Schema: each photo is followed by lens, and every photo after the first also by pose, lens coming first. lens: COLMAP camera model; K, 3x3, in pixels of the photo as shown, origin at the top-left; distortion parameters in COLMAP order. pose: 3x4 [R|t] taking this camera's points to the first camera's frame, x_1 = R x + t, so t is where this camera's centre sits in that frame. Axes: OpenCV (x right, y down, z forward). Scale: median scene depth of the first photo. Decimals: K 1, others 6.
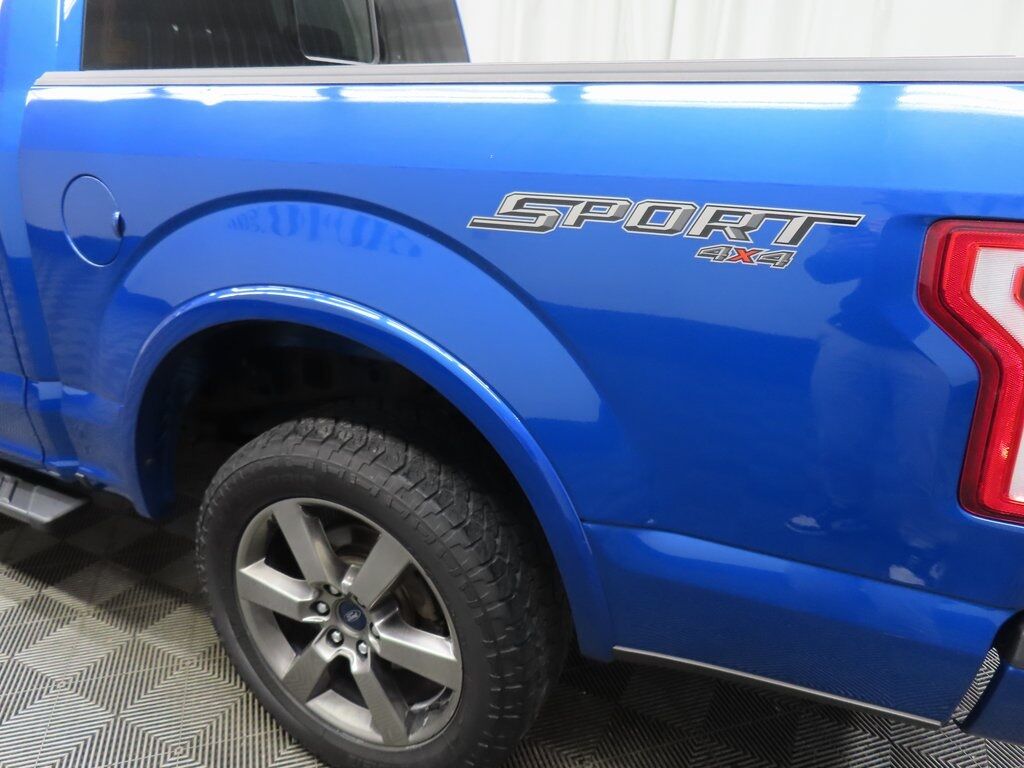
lens RADIAL K [[737.2, 0, 507.3], [0, 737.2, 385.9], [0, 0, 1]] dist [-0.000826, -0.000913]
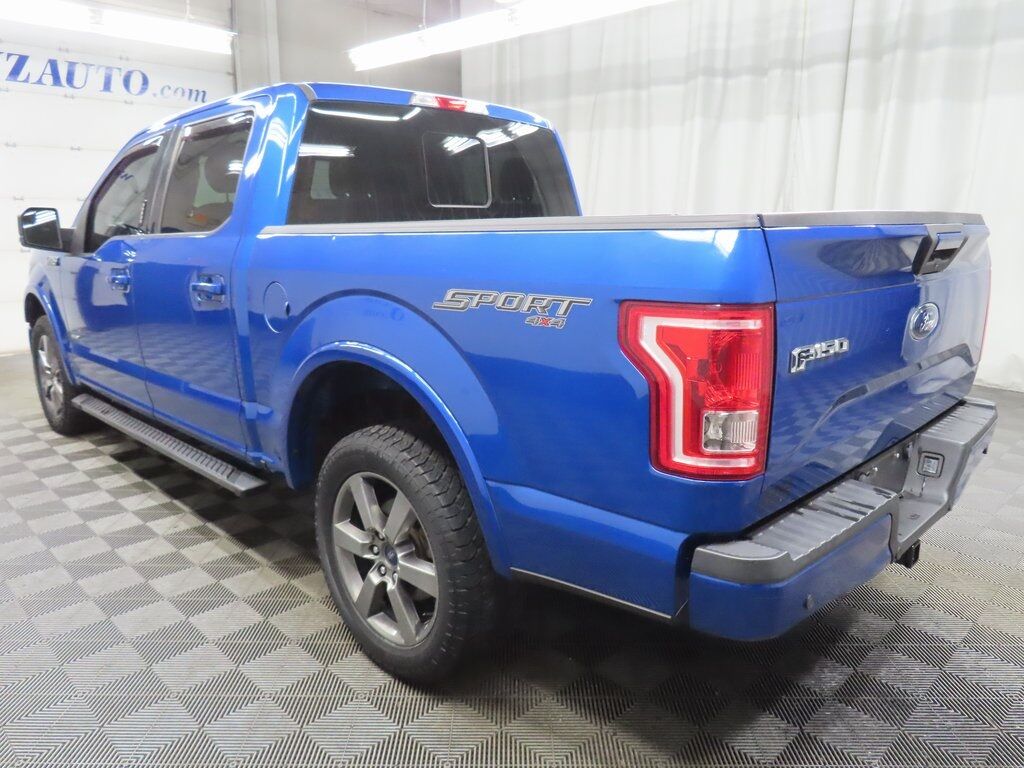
lens RADIAL K [[737.2, 0, 507.3], [0, 737.2, 385.9], [0, 0, 1]] dist [-0.000826, -0.000913]
pose [[0.948633, 0.032733, -0.314680, 0.517845], [-0.074594, 0.989733, -0.121919, 0.133017], [0.307458, 0.139130, 0.941335, -0.458127]]
